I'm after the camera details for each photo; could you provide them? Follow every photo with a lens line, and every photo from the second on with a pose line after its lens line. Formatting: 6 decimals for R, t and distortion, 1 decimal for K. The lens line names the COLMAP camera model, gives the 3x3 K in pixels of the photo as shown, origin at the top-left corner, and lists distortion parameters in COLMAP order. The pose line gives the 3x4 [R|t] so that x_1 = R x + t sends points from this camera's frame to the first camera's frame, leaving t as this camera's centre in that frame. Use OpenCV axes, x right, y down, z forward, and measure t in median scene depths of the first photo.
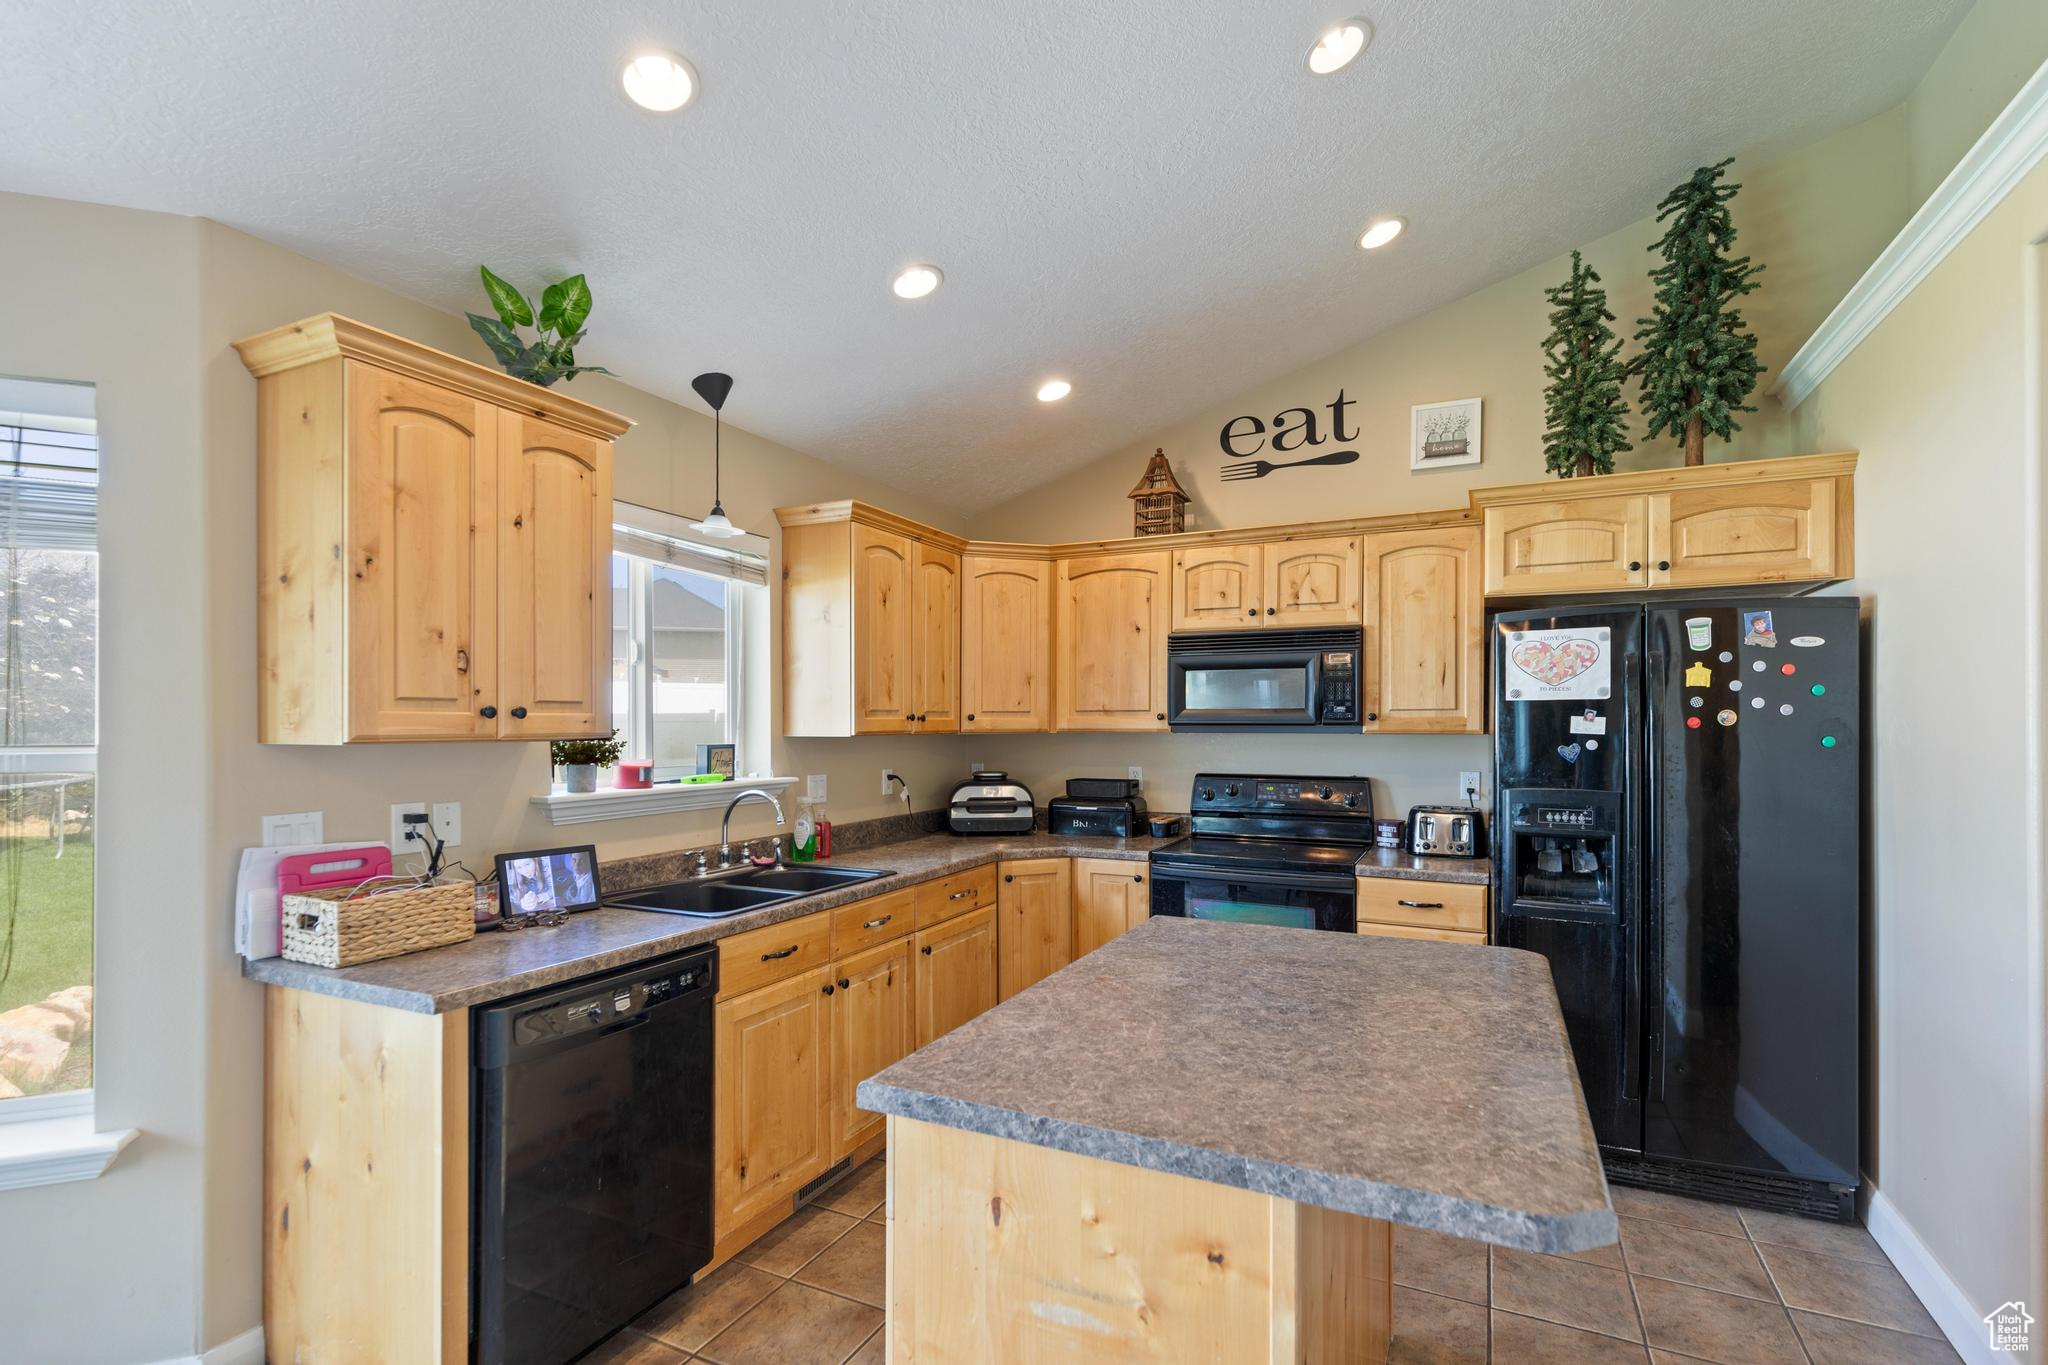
lens RADIAL K [[929.6, 0, 1038.7], [0, 929.6, 723.6], [0, 0, 1]] dist [0.006275, -0.001127]
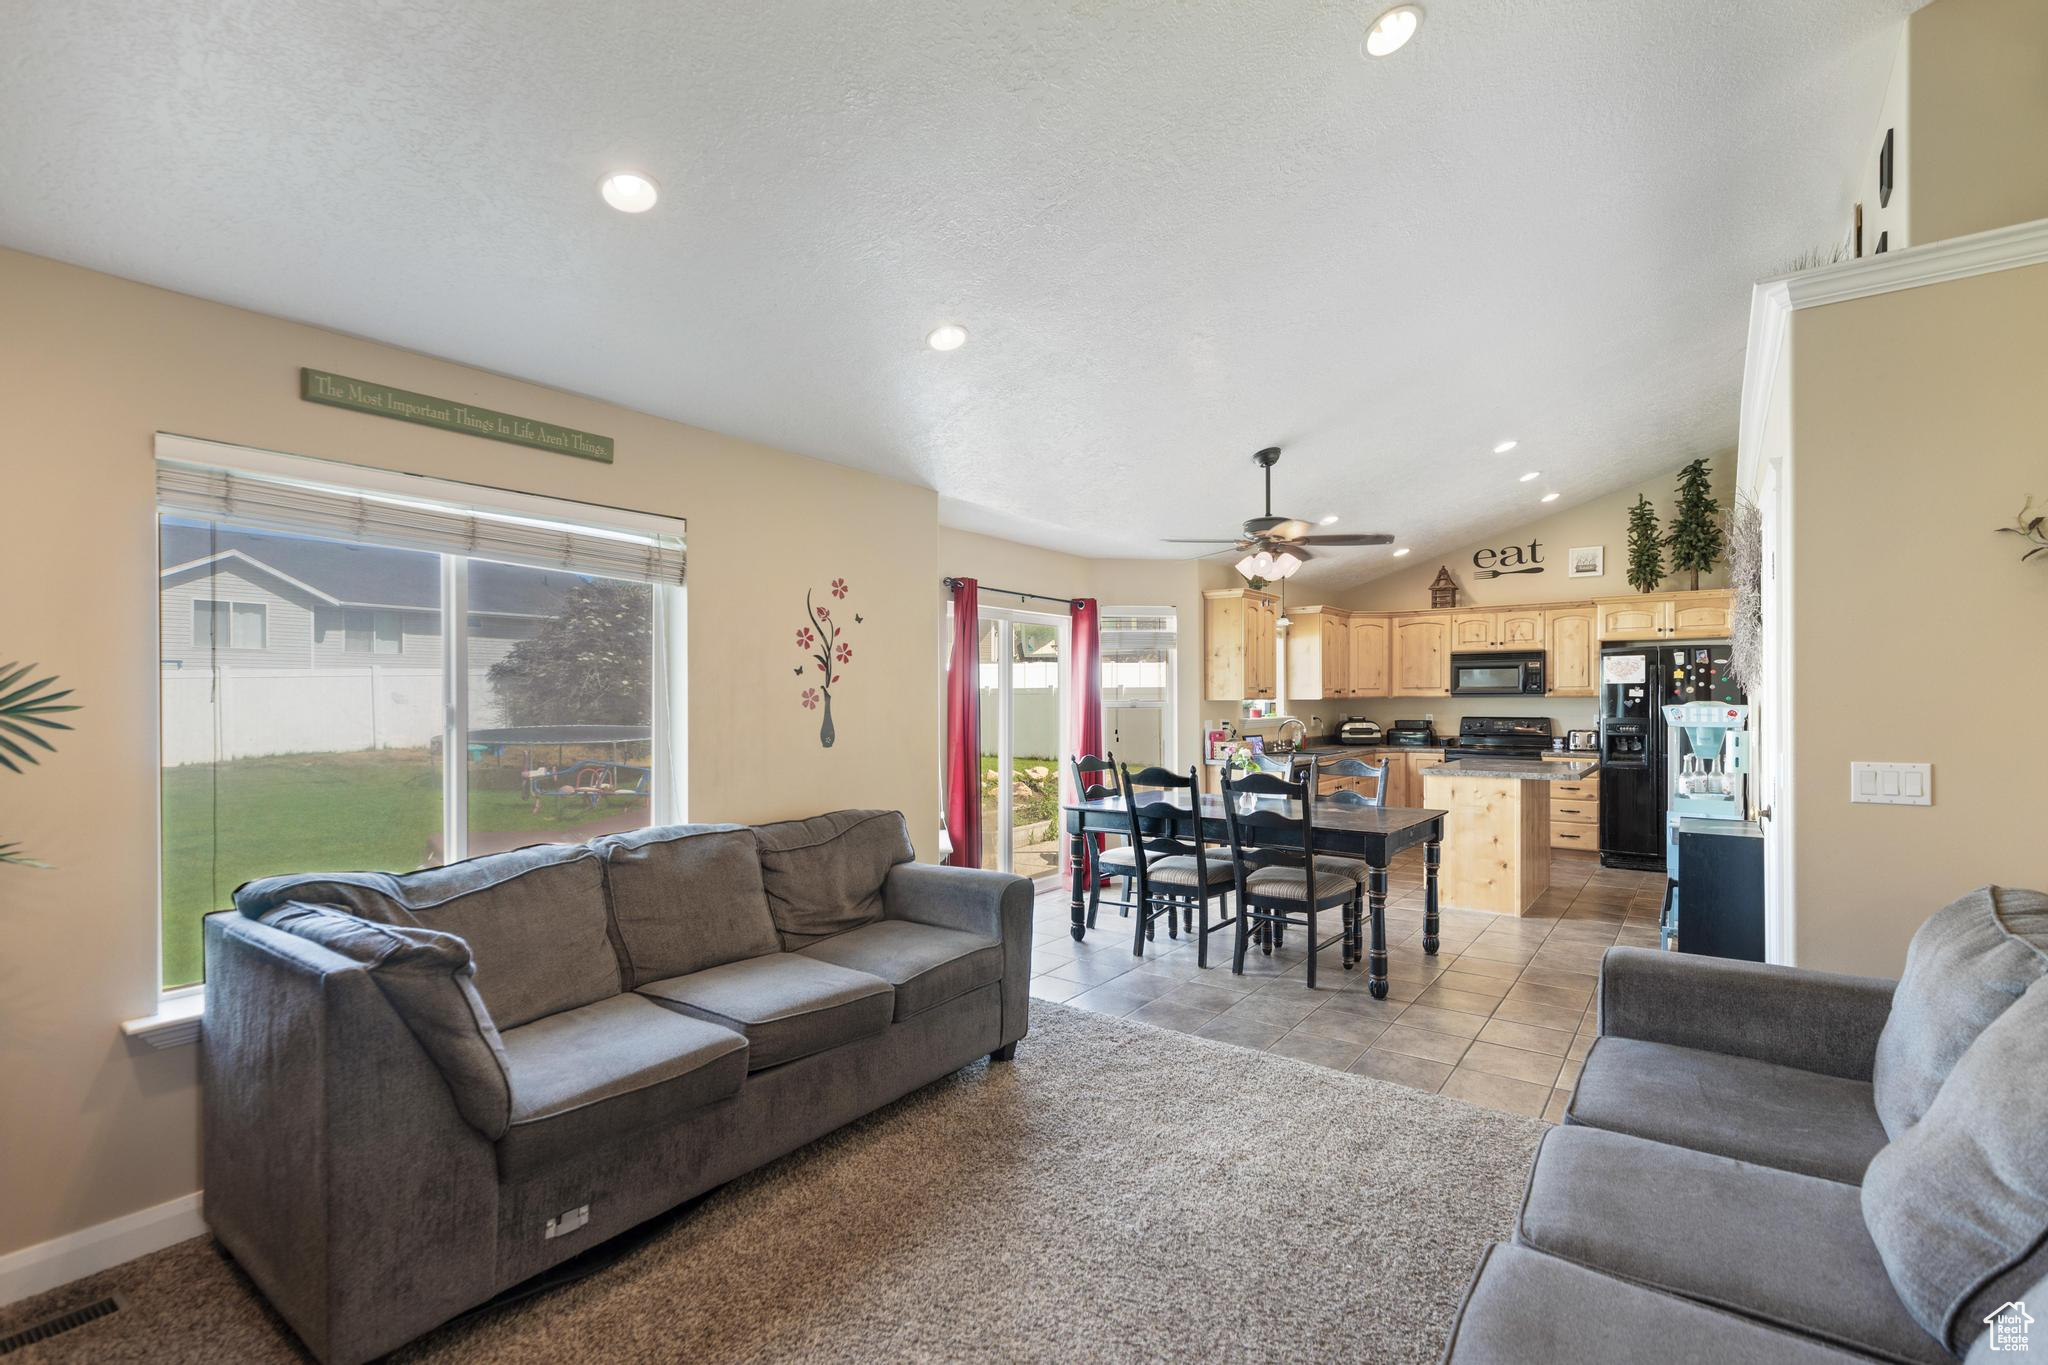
lens RADIAL K [[929.6, 0, 1029.5], [0, 929.6, 697.7], [0, 0, 1]] dist [0.006275, -0.001127]
pose [[0.980889, -0.004731, -0.194509, -0.506533], [0.005213, 0.999984, 0.001965, 0.000807], [0.194497, -0.002941, 0.980899, -1.682146]]
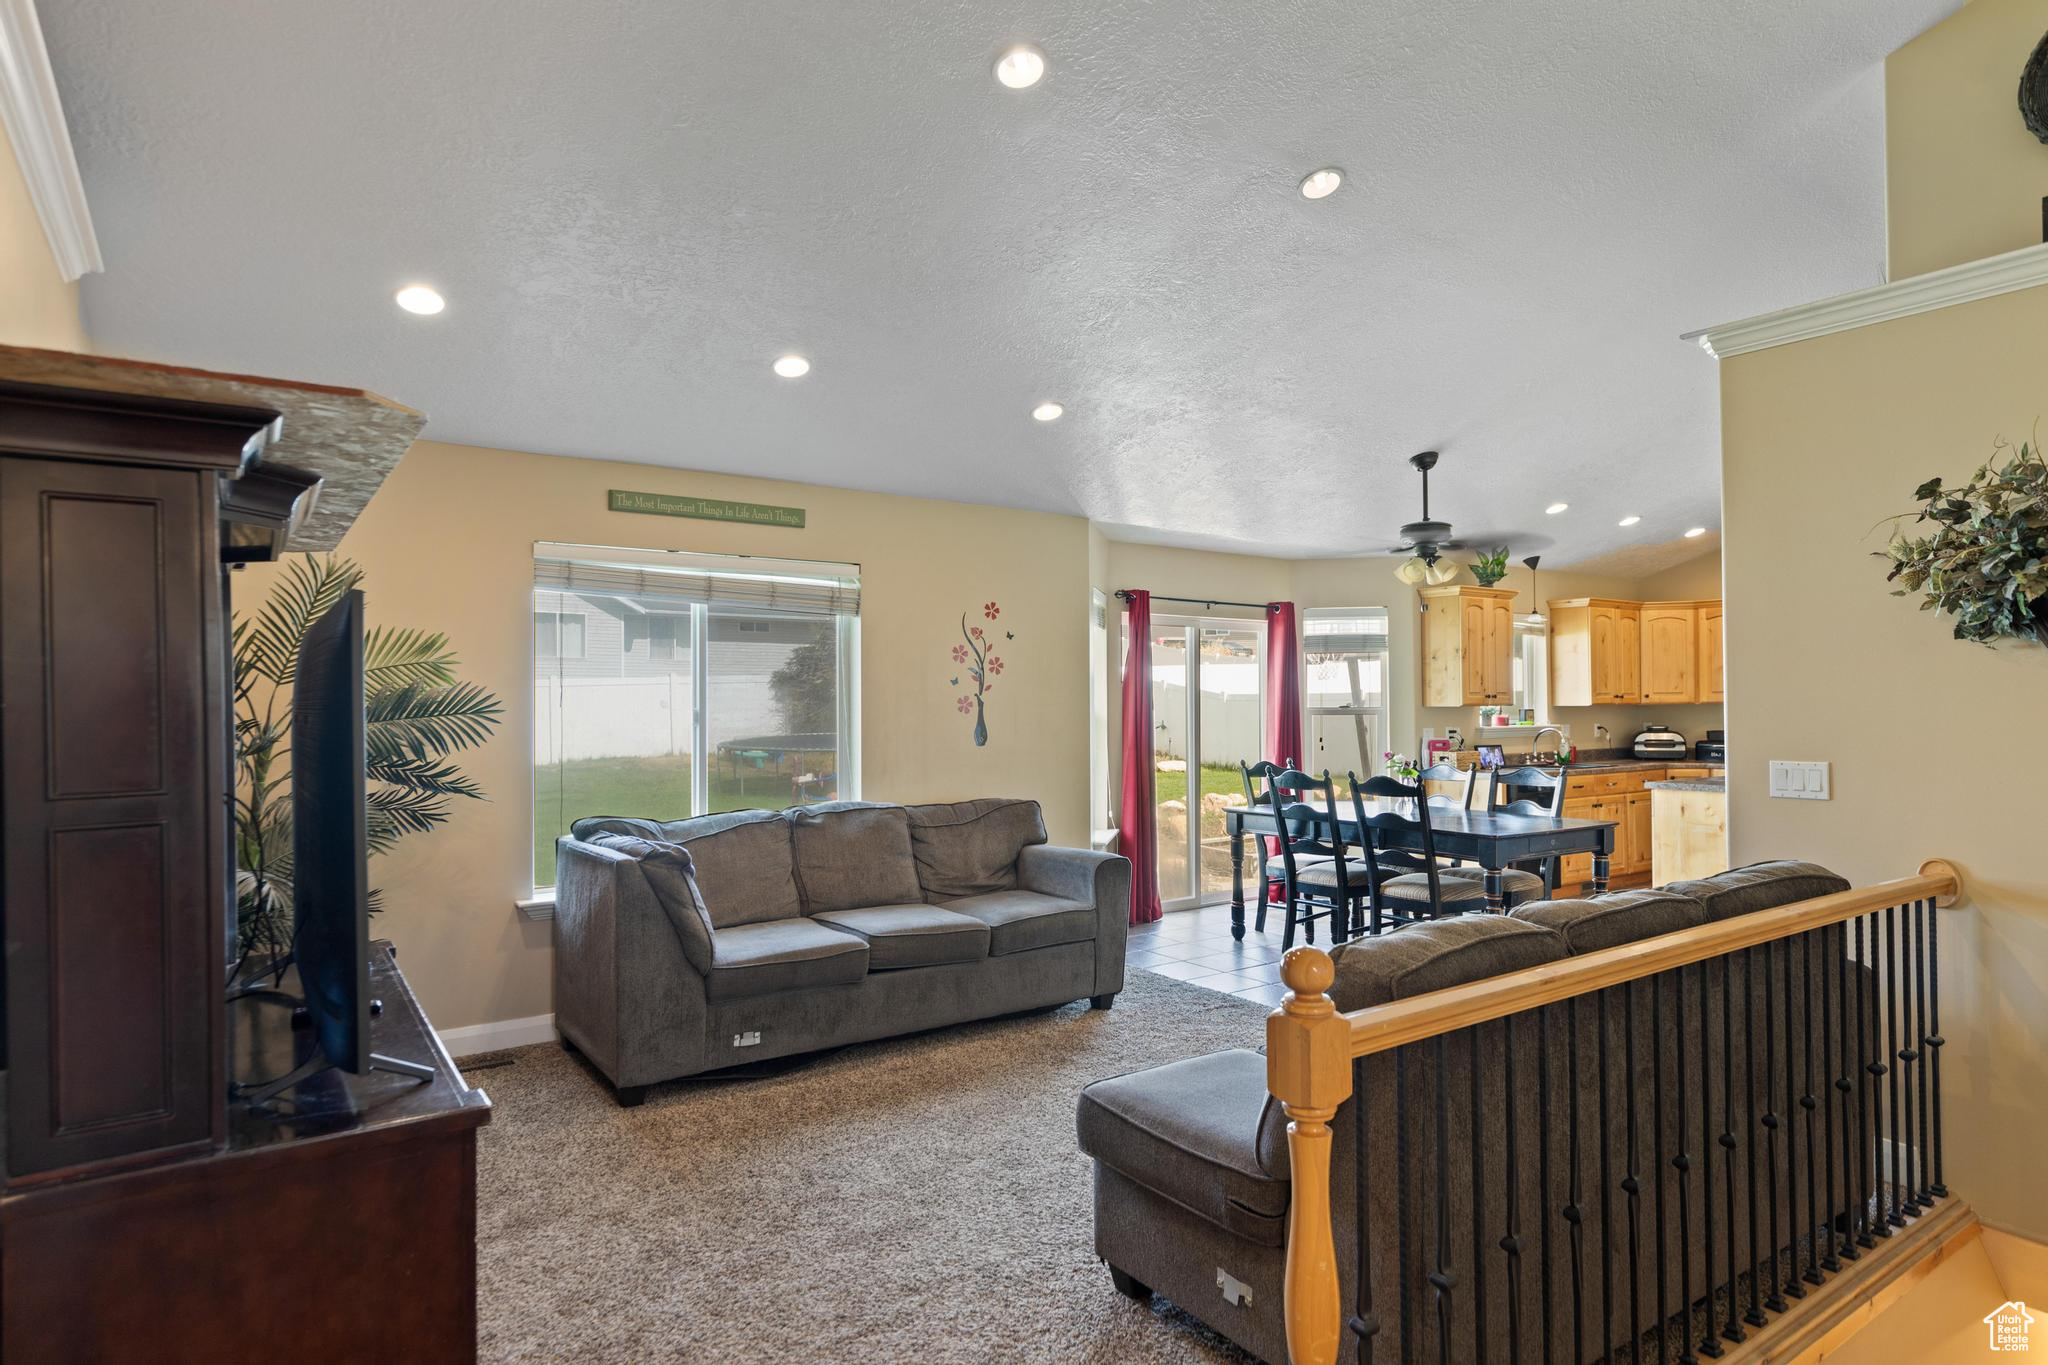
lens RADIAL K [[1150.7, 0, 1028.8], [0, 1150.7, 685.0], [0, 0, 1]] dist [0.004275, -0.002322]
pose [[0.871172, -0.013652, -0.490788, -0.022905], [0.006228, 0.999840, -0.016757, 0.003412], [0.490939, 0.011542, 0.871118, -2.087510]]
